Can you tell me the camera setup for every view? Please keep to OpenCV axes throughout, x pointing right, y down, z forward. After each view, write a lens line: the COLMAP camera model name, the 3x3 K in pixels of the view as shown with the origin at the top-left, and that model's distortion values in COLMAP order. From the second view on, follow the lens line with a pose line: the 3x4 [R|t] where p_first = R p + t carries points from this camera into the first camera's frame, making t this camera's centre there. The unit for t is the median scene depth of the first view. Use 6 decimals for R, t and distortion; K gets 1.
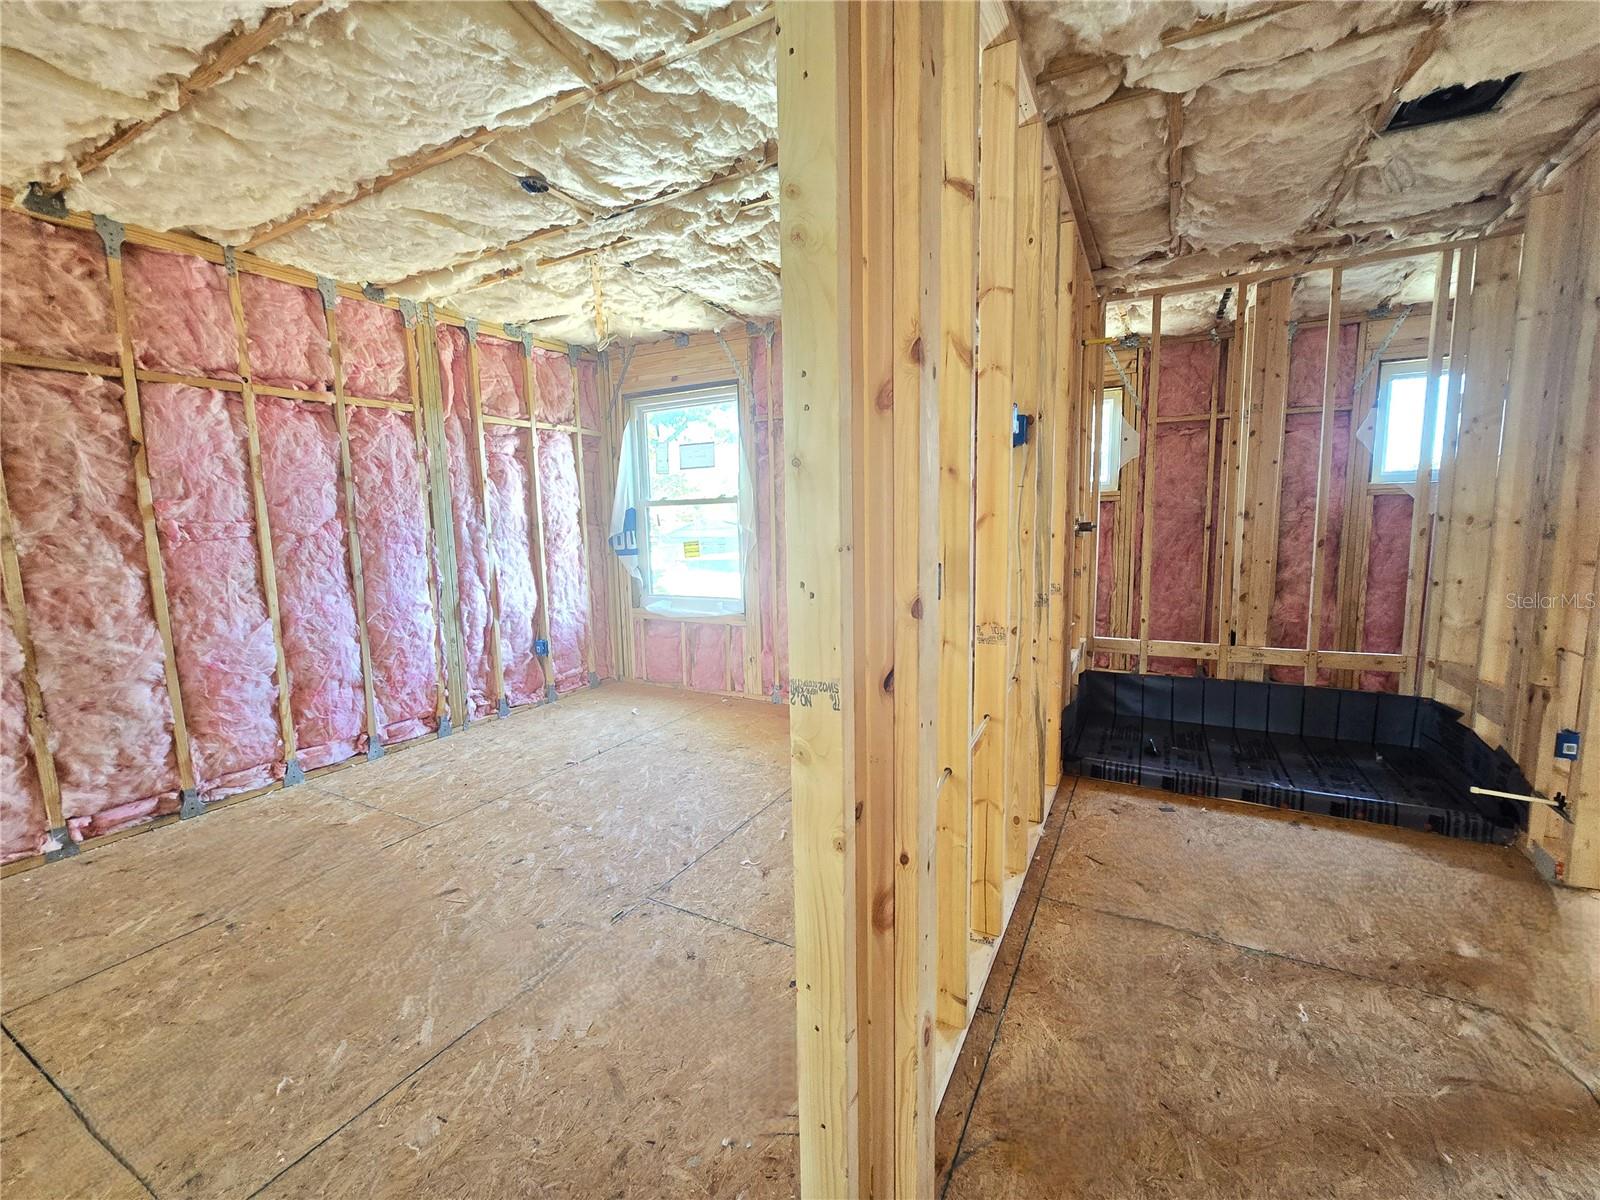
lens RADIAL K [[653.0, 0, 796.3], [0, 653.0, 593.4], [0, 0, 1]] dist [-0.006433, 0.001873]
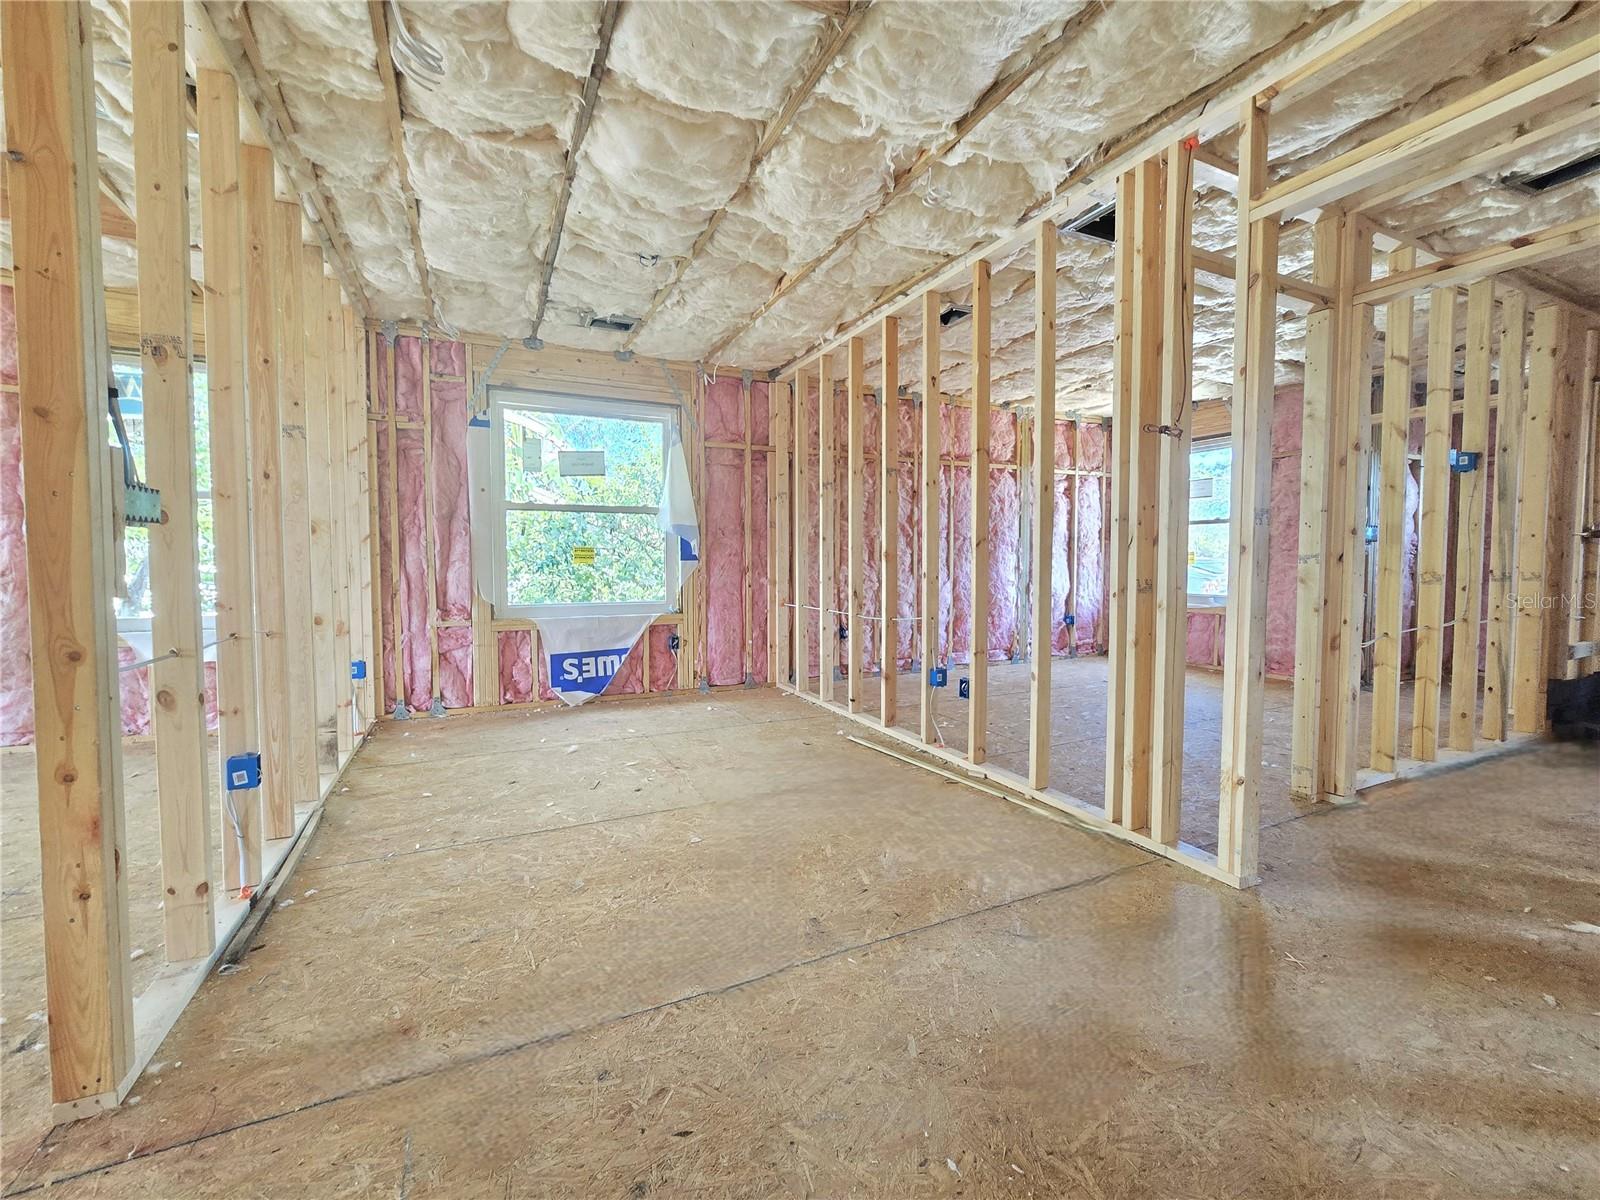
lens RADIAL K [[653.0, 0, 806.9], [0, 653.0, 588.5], [0, 0, 1]] dist [-0.006433, 0.001873]
pose [[0.816033, 0.046976, -0.576093, -0.032050], [-0.086080, 0.995454, -0.040761, 0.154830], [0.571559, 0.082852, 0.816367, -0.707540]]
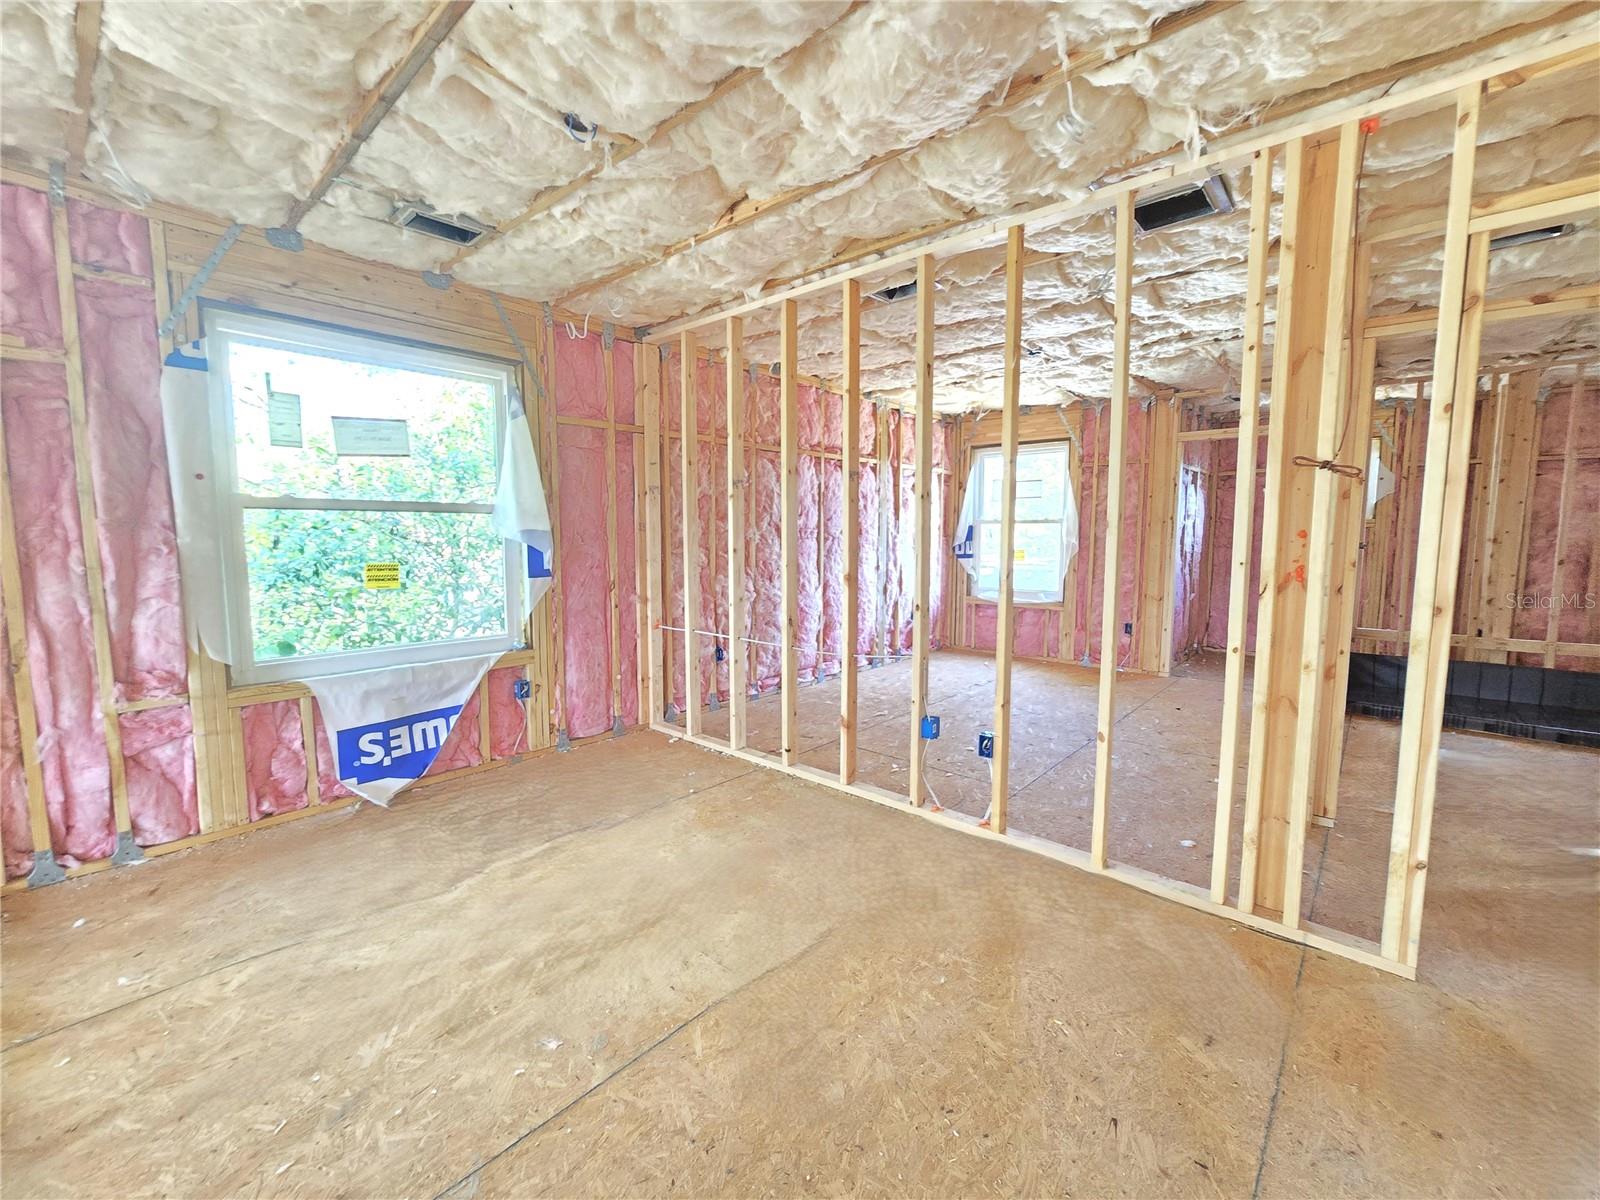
lens RADIAL K [[653.0, 0, 792.0], [0, 653.0, 593.3], [0, 0, 1]] dist [-0.006433, 0.001873]
pose [[0.973855, 0.043697, -0.222930, -0.421579], [-0.049199, 0.998605, -0.019187, 0.086173], [0.221781, 0.029653, 0.974646, -0.631061]]
